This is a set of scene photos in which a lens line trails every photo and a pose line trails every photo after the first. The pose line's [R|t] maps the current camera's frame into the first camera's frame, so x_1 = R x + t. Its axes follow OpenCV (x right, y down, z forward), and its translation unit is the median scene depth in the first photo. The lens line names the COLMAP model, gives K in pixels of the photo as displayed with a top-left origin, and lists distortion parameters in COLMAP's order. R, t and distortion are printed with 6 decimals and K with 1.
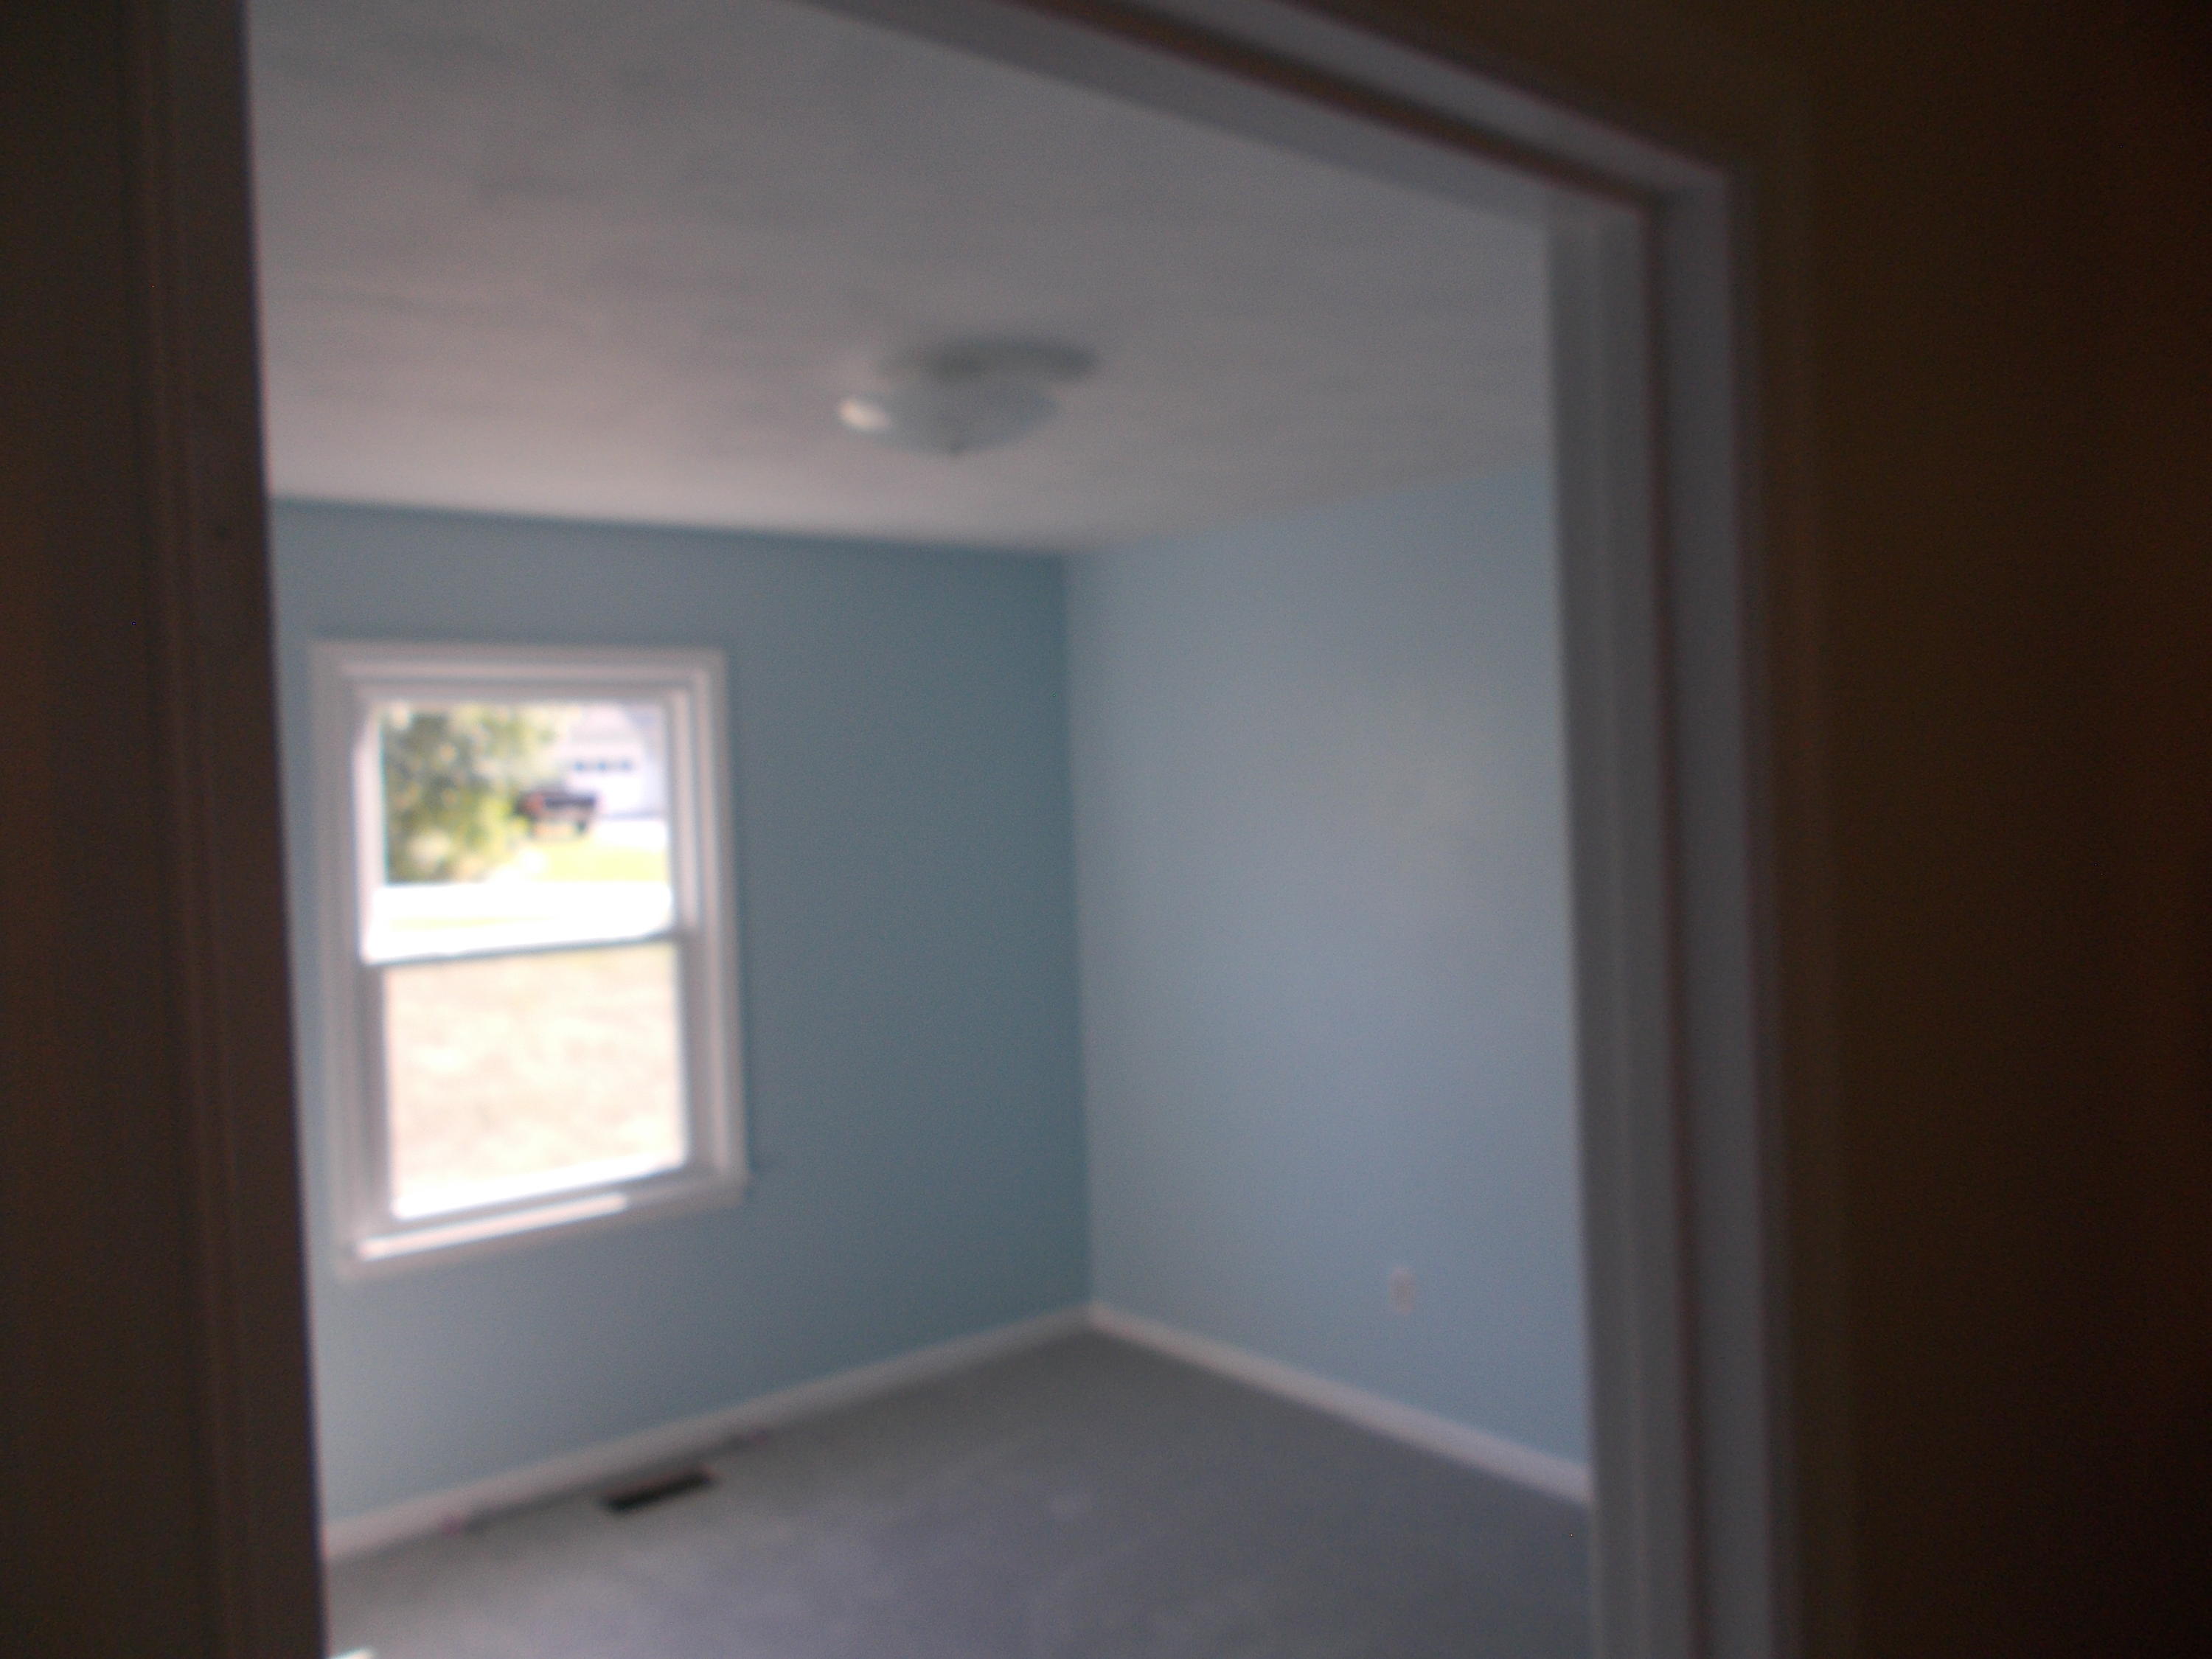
lens RADIAL K [[1681.4, 0, 1106.0], [0, 1681.4, 829.5], [0, 0, 1]] dist [-0.004302, -0.001945]
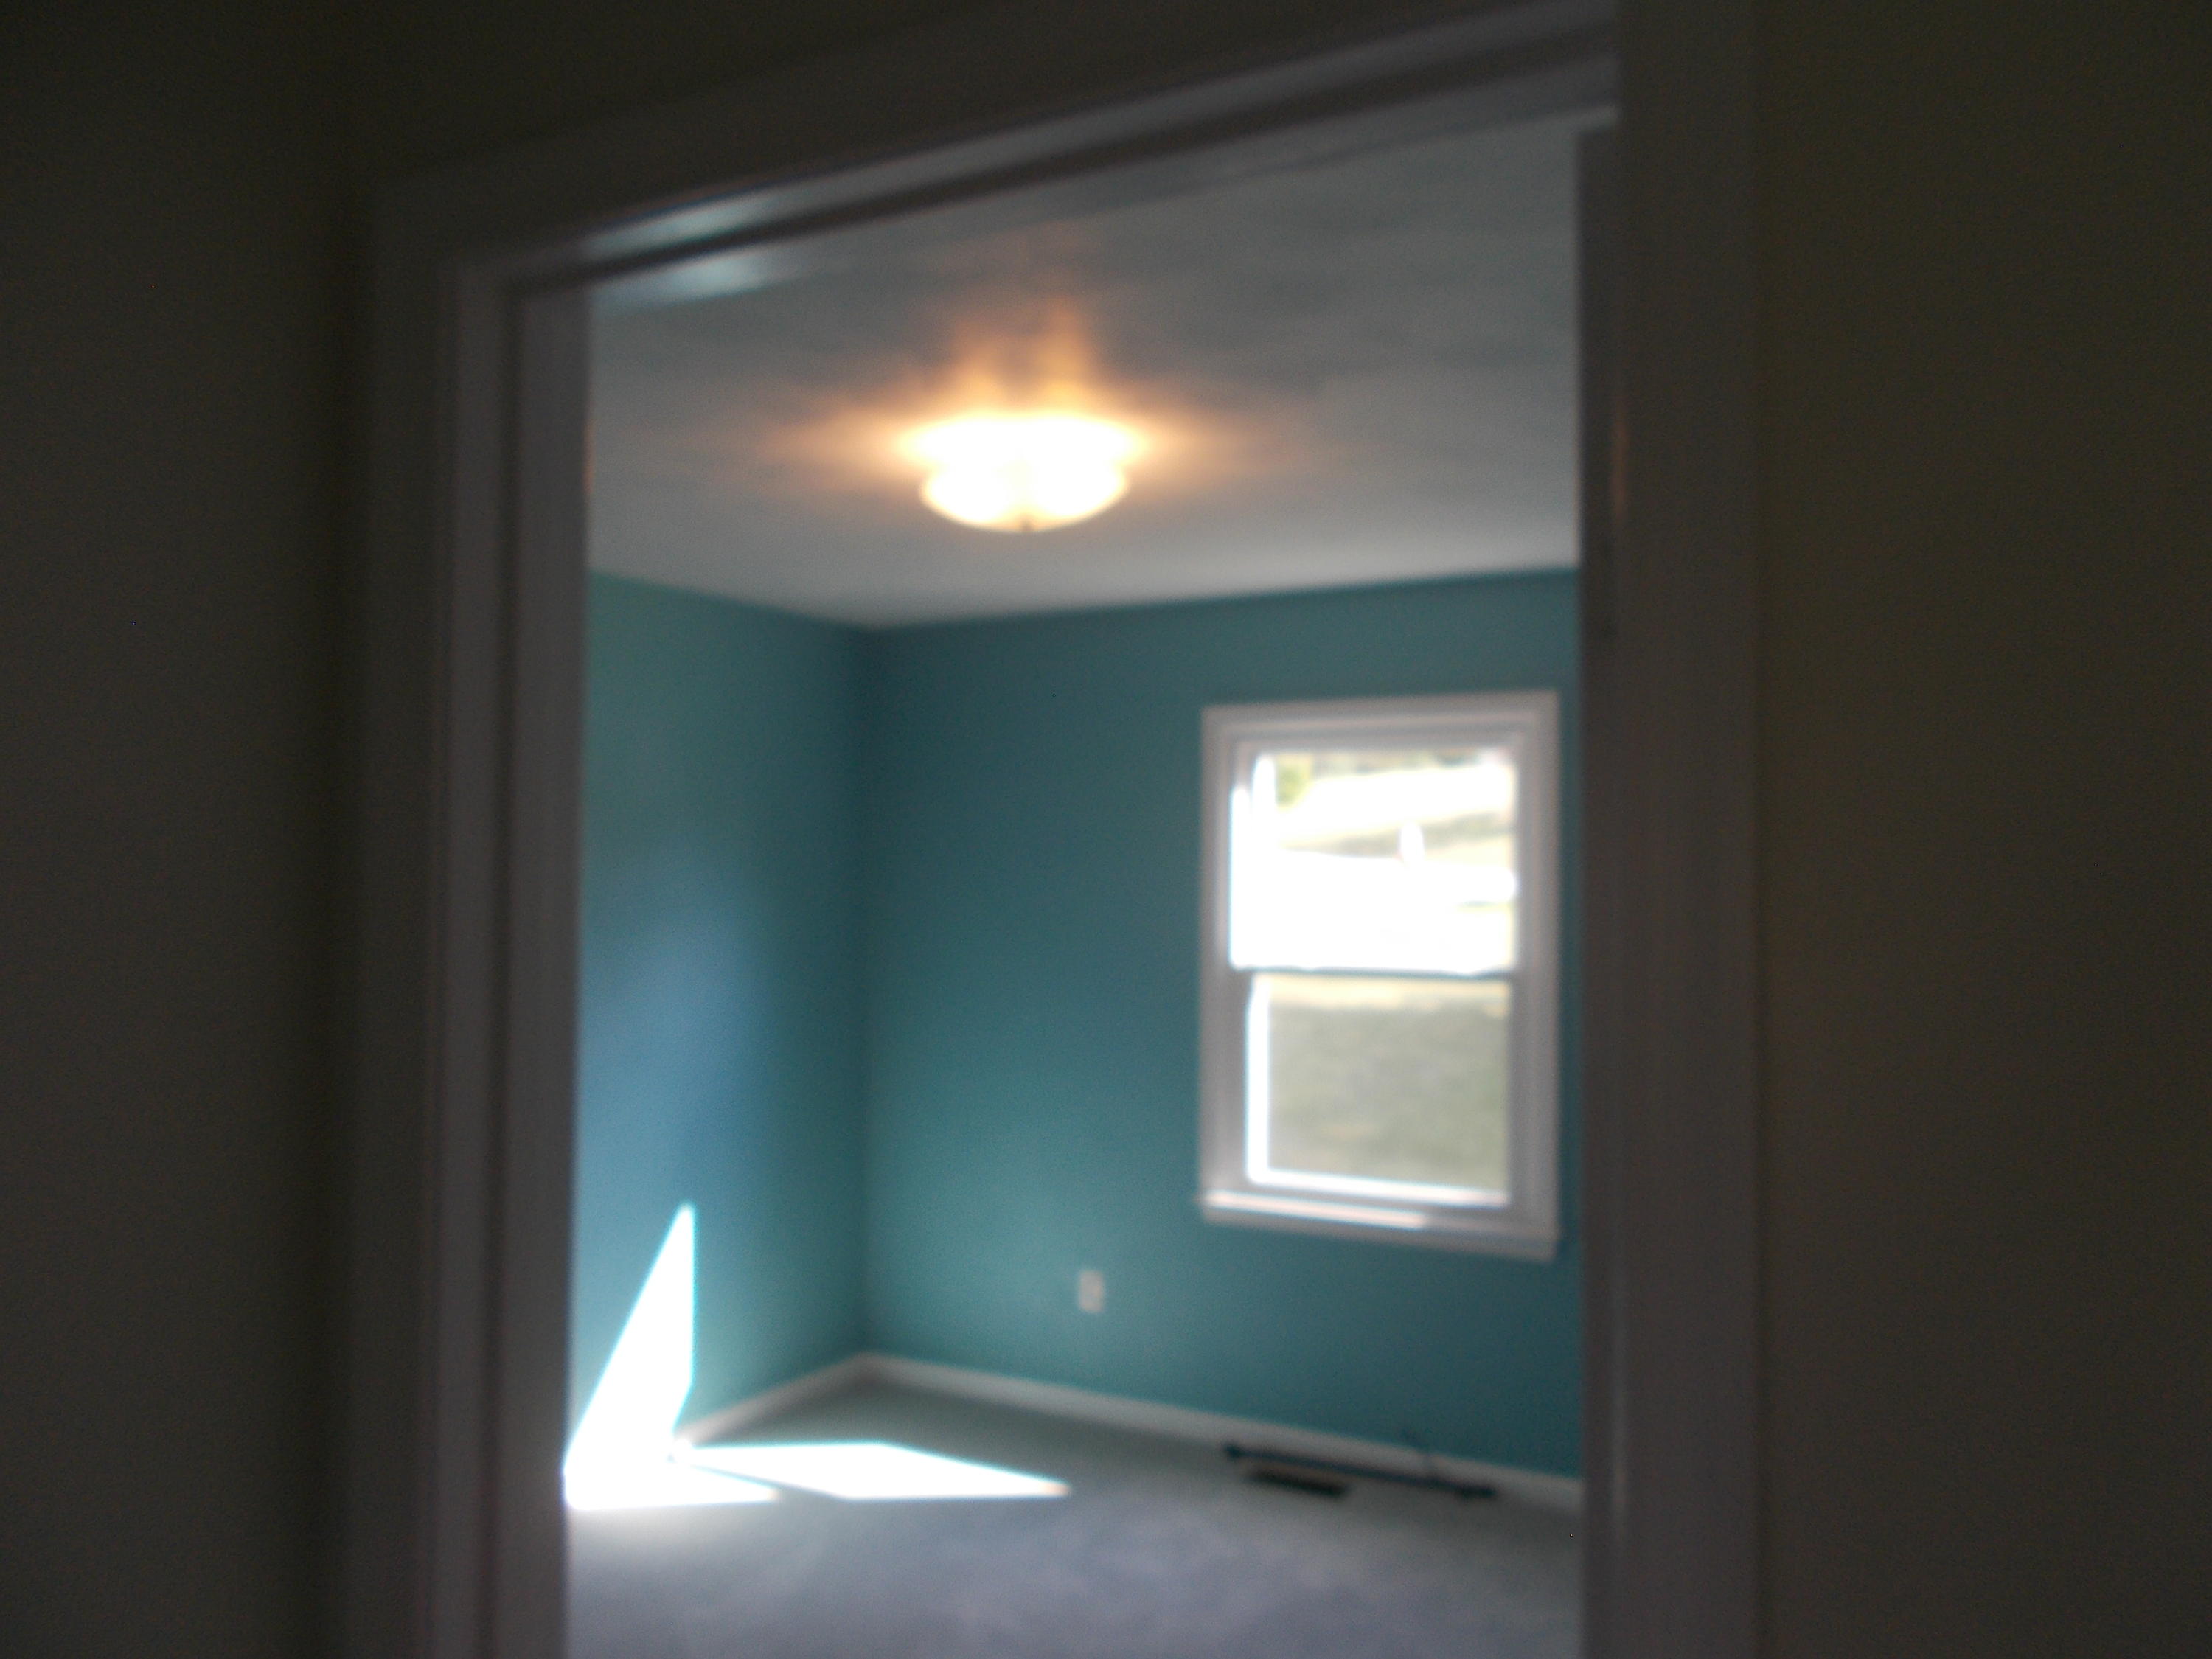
lens RADIAL K [[1681.4, 0, 1106.0], [0, 1681.4, 829.5], [0, 0, 1]] dist [-0.004302, -0.001945]
pose [[0.365912, 0.020602, -0.930421, 0.622912], [-0.032681, 0.999423, 0.009277, -0.027282], [0.930075, 0.027013, 0.366375, 0.428681]]
